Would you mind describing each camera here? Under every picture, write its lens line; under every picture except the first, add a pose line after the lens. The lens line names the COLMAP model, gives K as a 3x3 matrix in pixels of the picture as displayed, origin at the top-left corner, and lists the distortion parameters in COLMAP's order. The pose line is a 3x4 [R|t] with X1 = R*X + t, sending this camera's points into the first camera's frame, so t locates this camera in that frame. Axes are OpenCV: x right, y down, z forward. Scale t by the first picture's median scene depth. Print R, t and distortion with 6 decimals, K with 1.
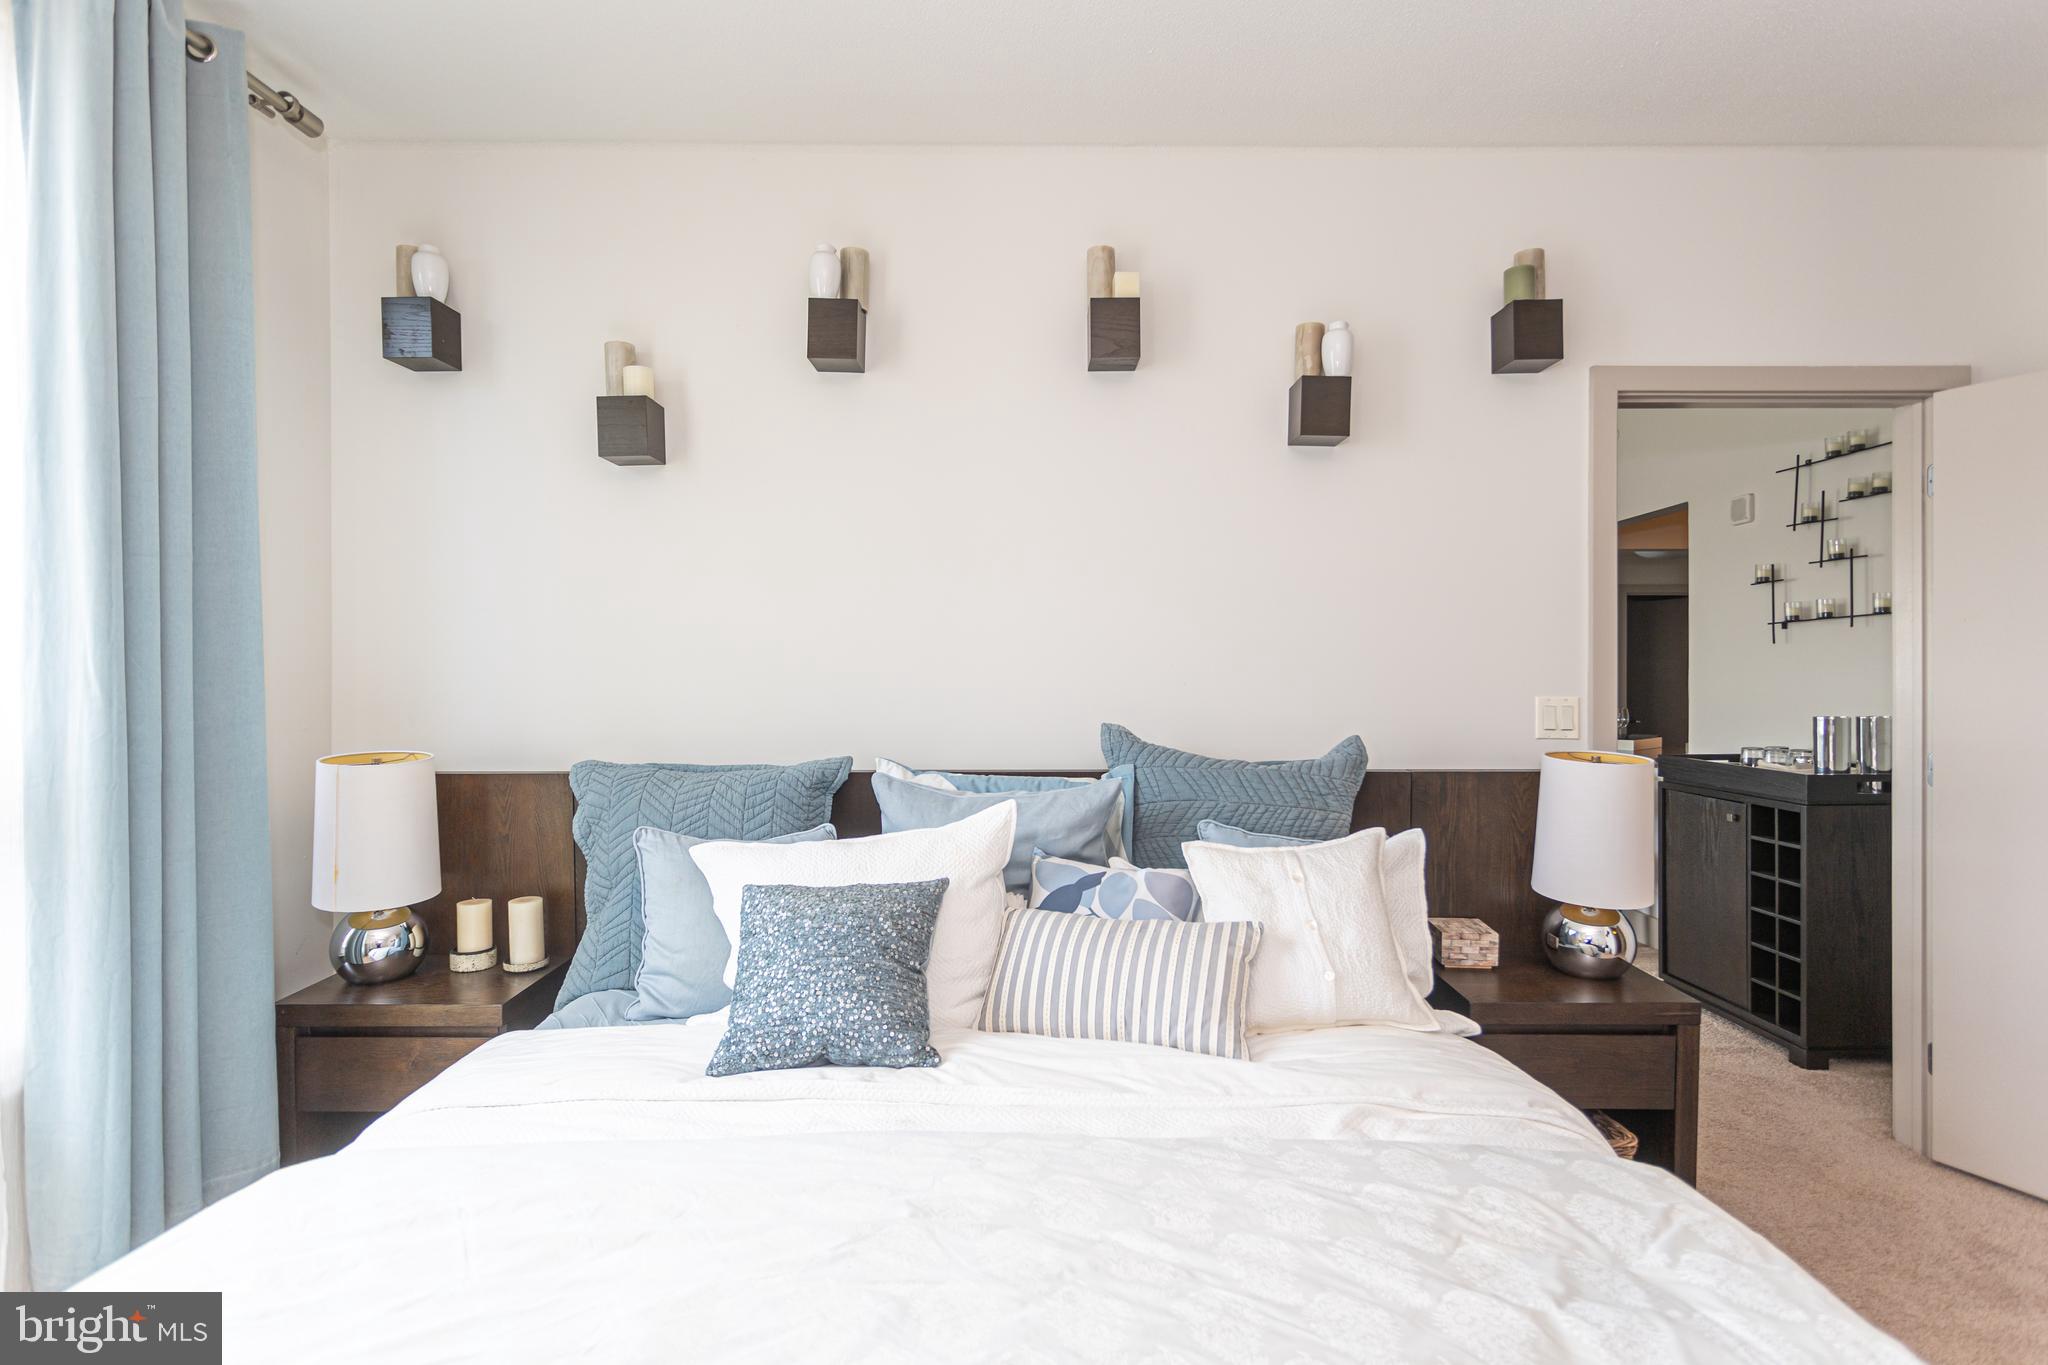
lens RADIAL K [[987.1, 0, 1014.7], [0, 987.1, 688.2], [0, 0, 1]] dist [0.001110, 0.001875]
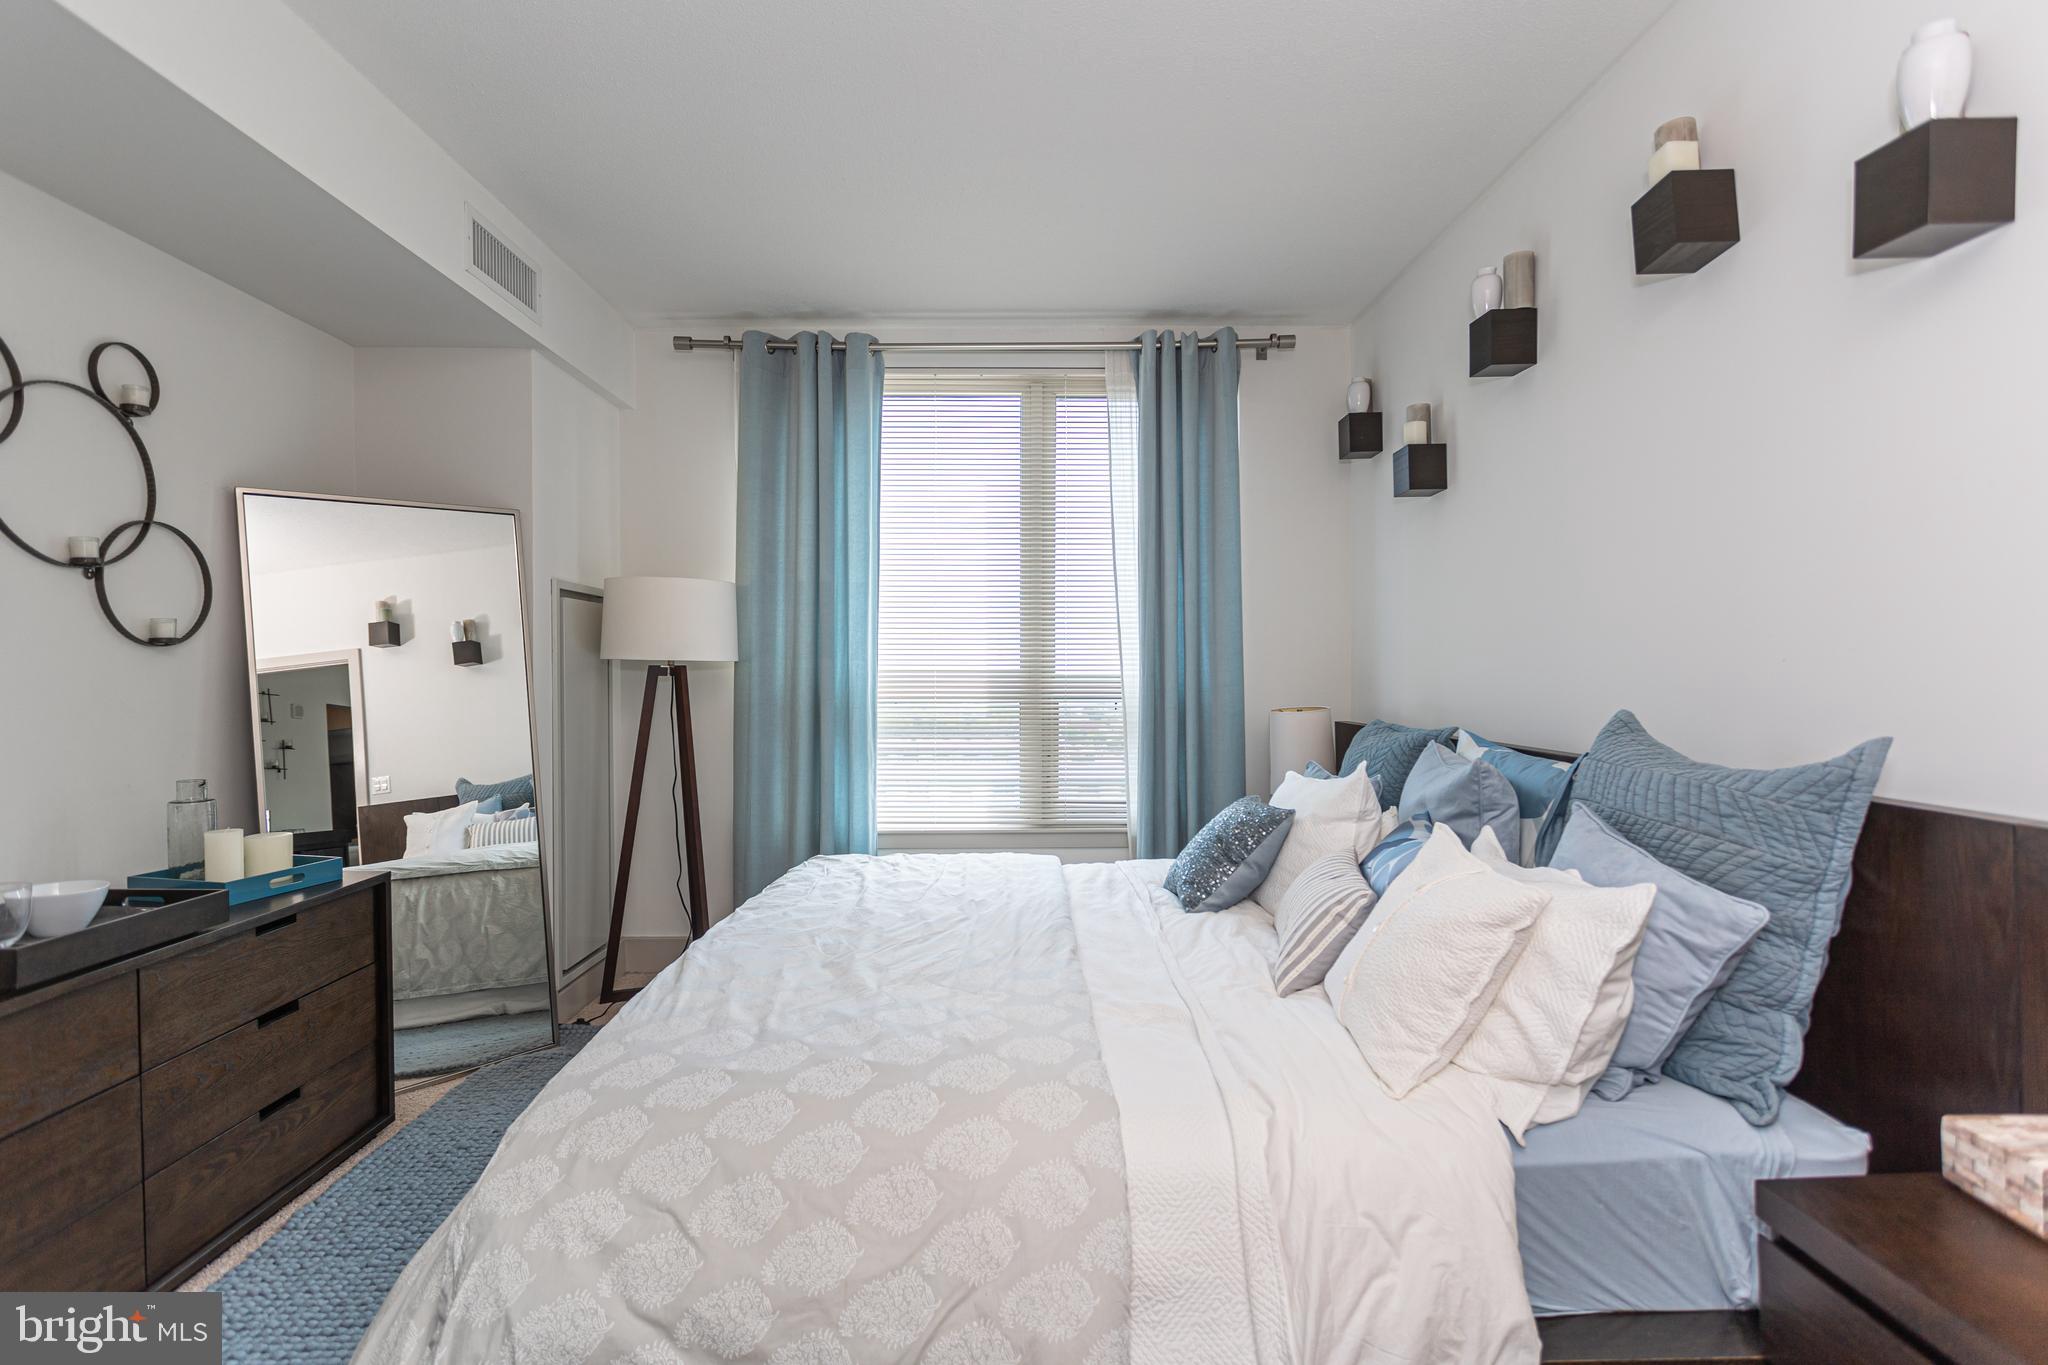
lens RADIAL K [[987.1, 0, 1025.9], [0, 987.1, 682.2], [0, 0, 1]] dist [0.001110, 0.001875]
pose [[-0.011495, 0.015772, -0.999810, 0.972678], [-0.010332, 0.999820, 0.015891, 0.008724], [0.999881, 0.010512, -0.011330, 0.506140]]
